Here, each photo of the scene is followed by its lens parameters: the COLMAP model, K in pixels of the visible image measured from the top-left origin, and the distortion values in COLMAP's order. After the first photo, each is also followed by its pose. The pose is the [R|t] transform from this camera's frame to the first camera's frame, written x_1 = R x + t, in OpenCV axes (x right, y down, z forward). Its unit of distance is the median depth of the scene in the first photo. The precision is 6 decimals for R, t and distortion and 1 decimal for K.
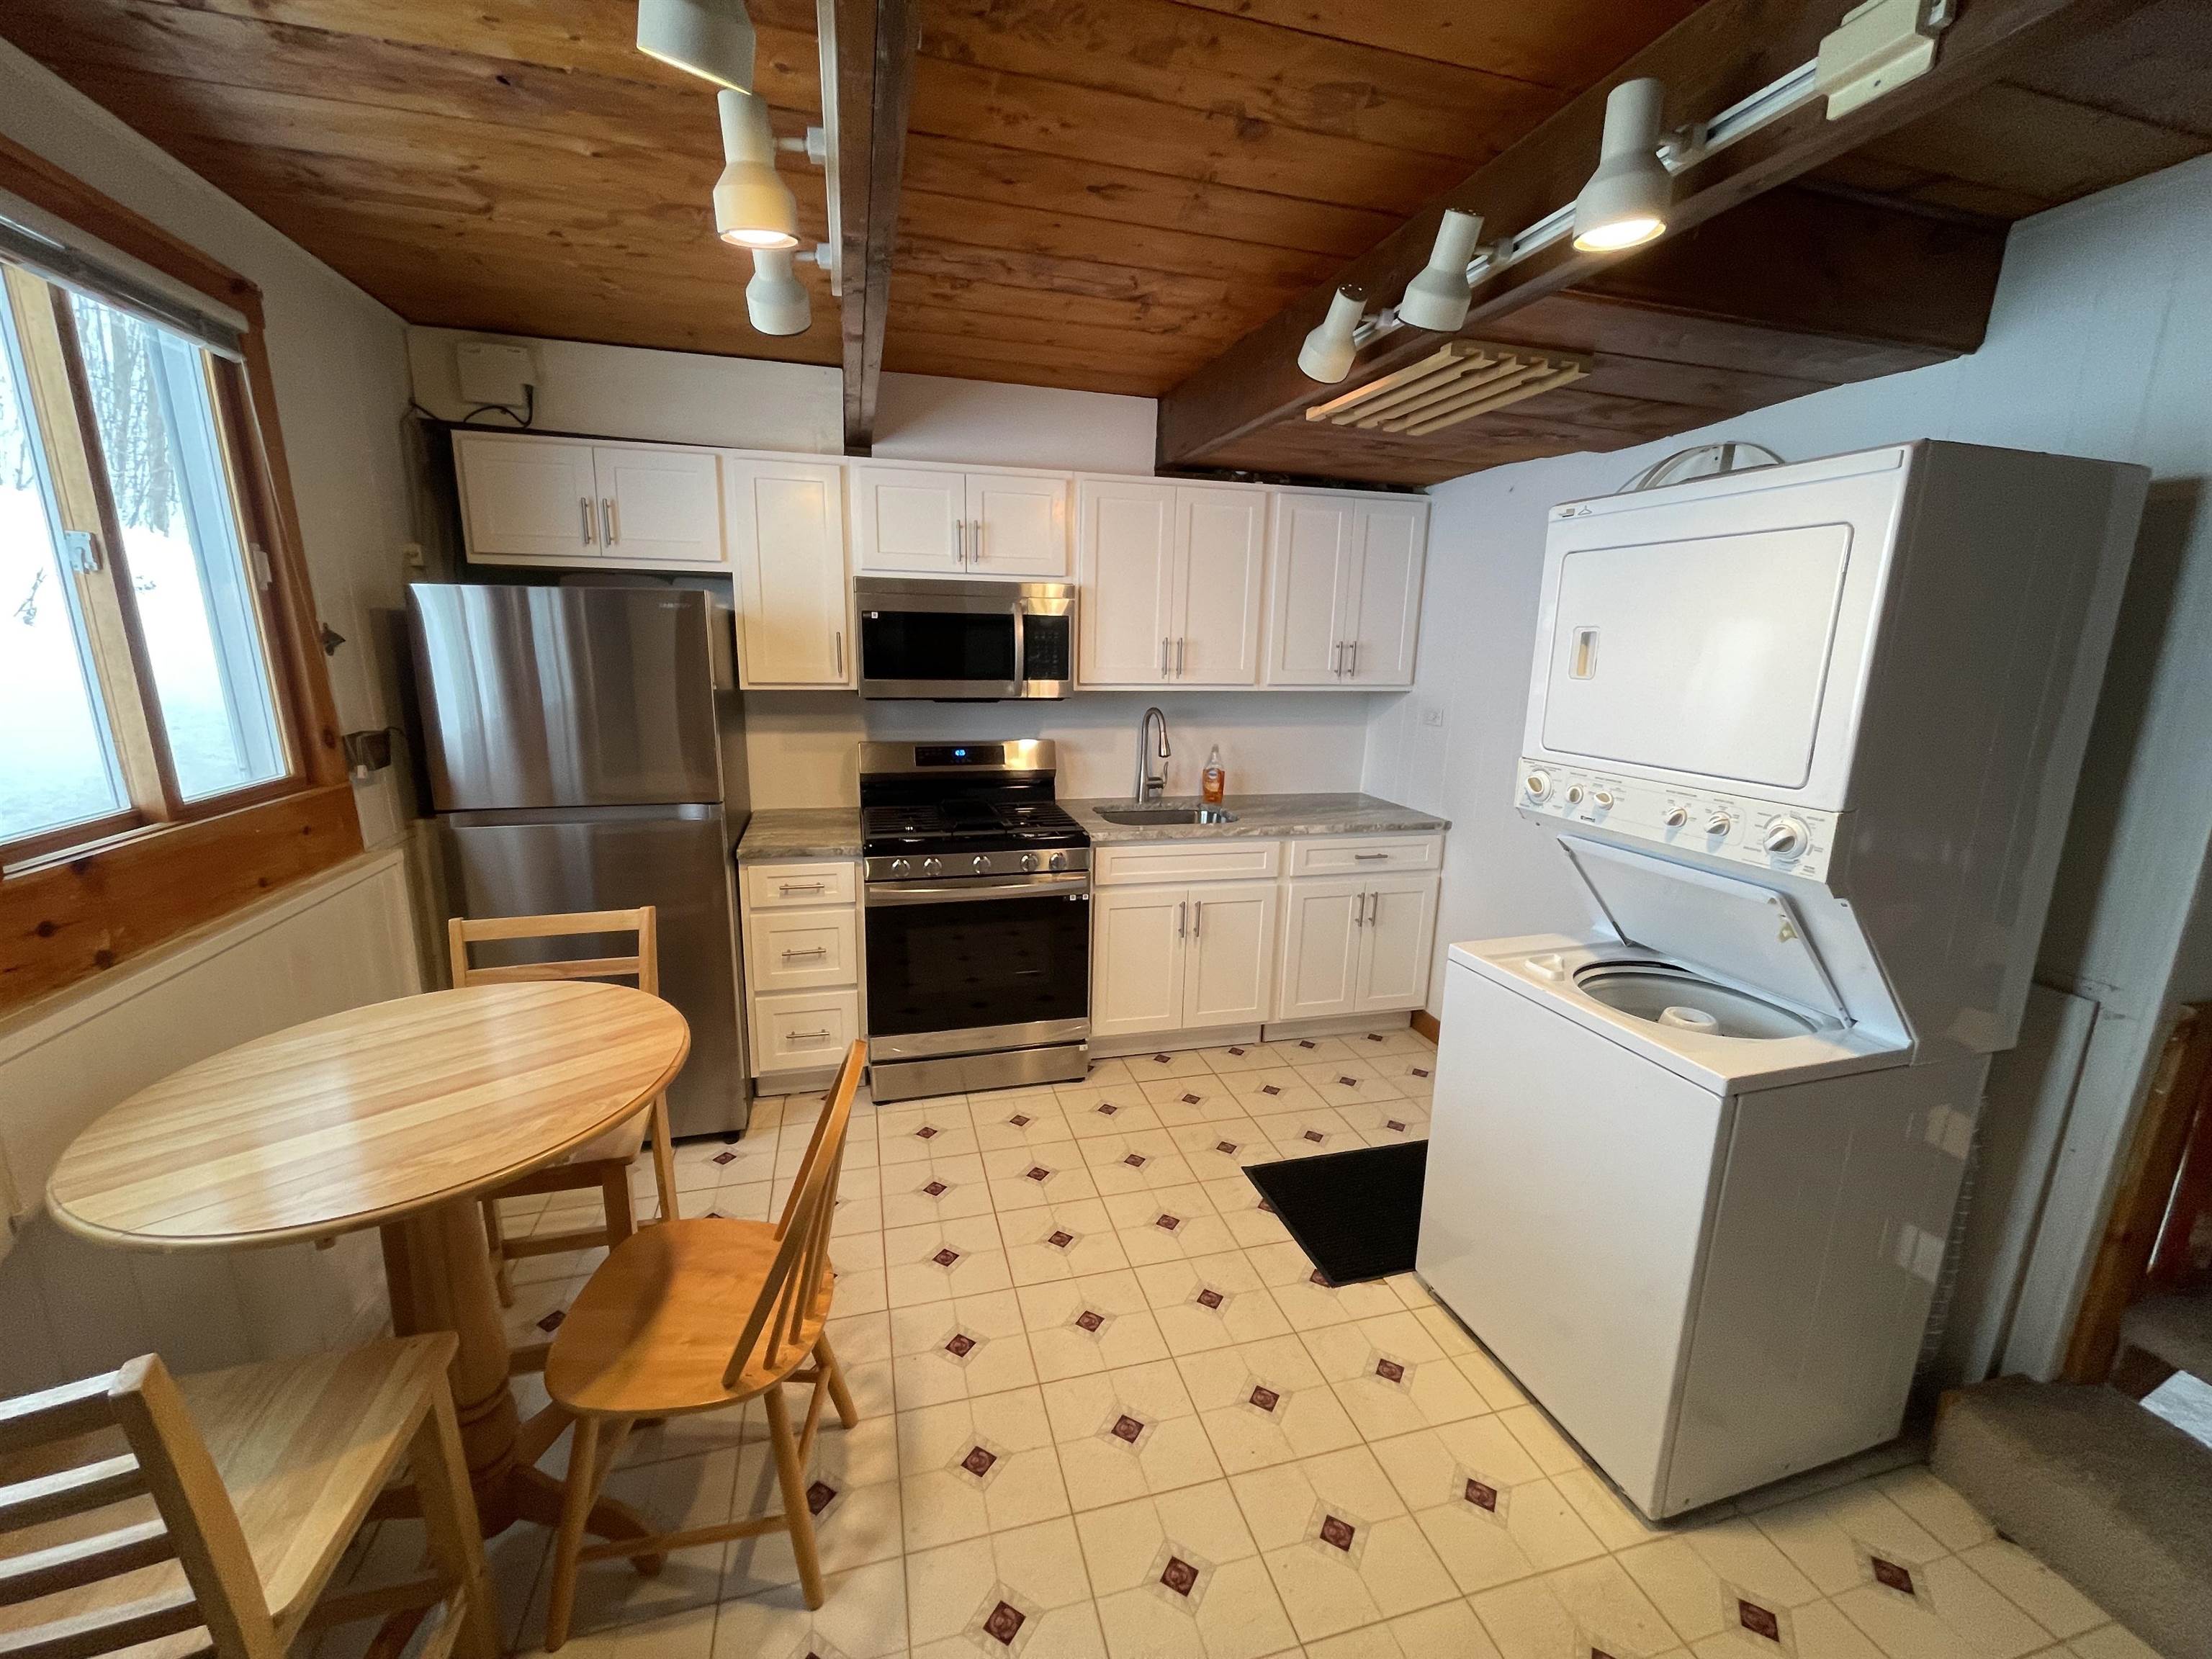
lens RADIAL K [[891.6, 0, 1101.0], [0, 891.6, 833.1], [0, 0, 1]] dist [0.000146, 0.000399]
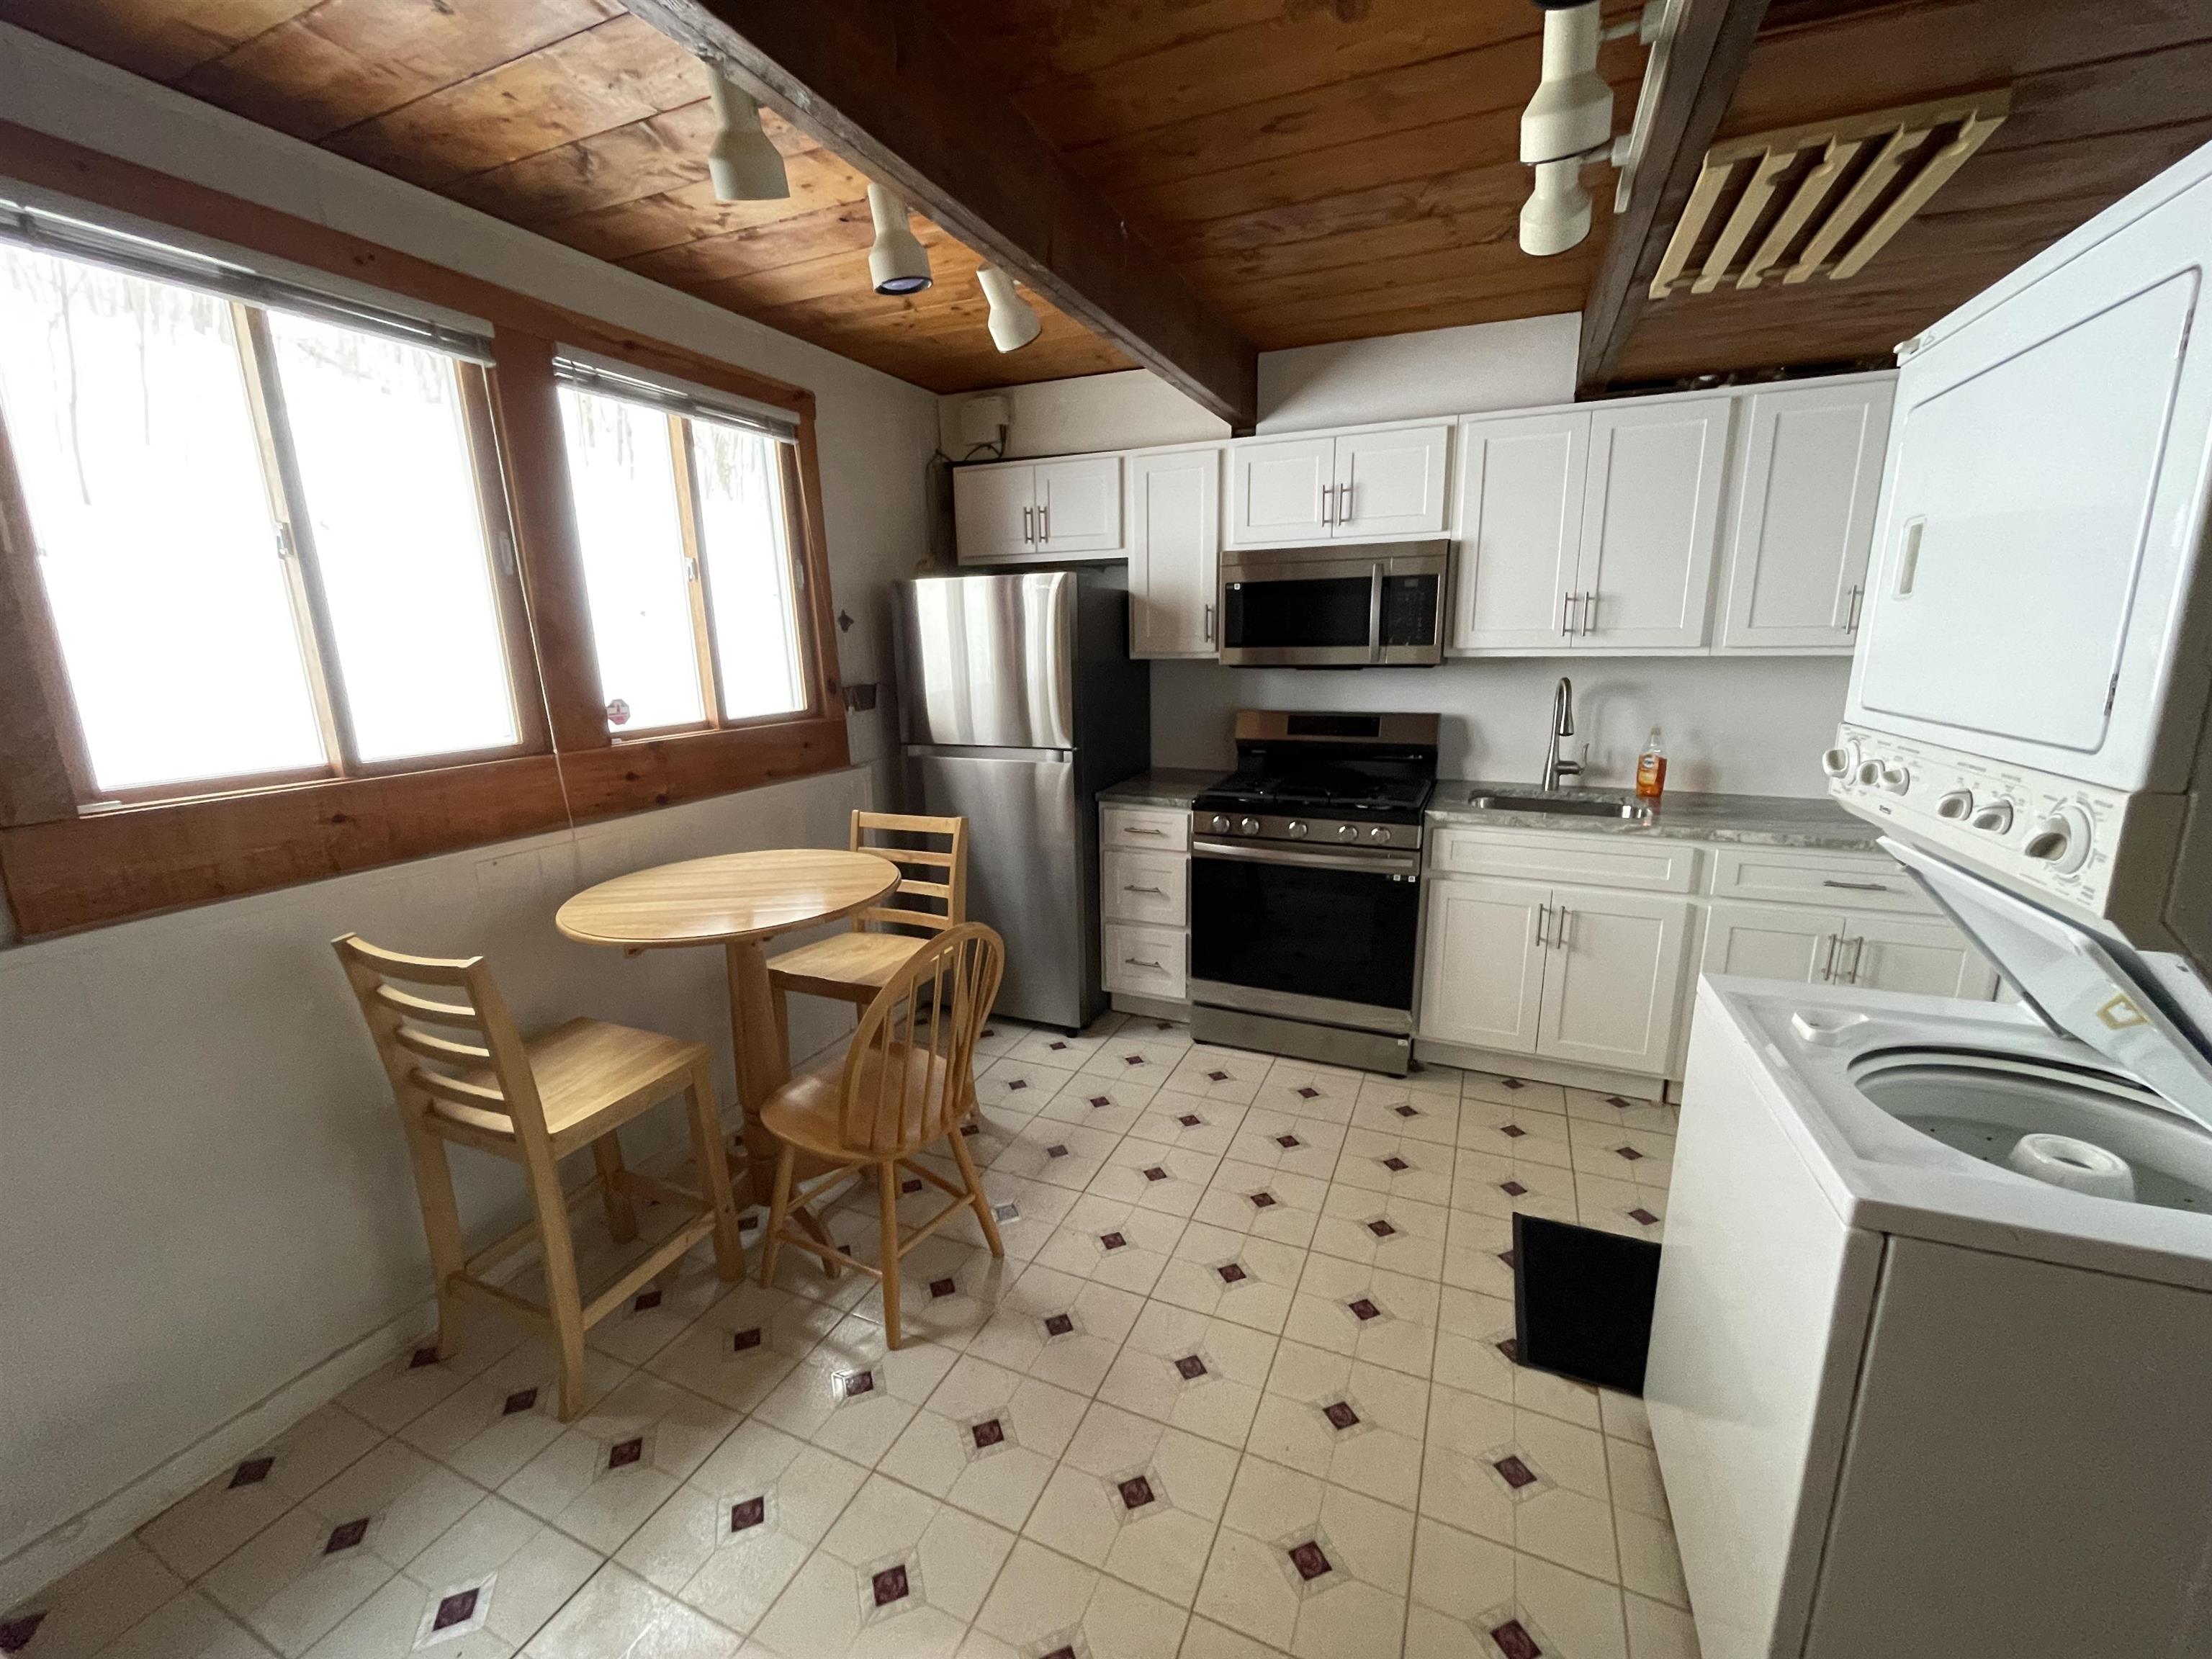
lens RADIAL K [[895.4, 0, 1092.0], [0, 895.4, 831.0], [0, 0, 1]] dist [-0.000449, -0.000274]
pose [[0.777936, 0.105647, -0.619398, 0.315237], [-0.104034, 0.993815, 0.038847, 0.022348], [0.619671, 0.034218, 0.784116, 0.070407]]
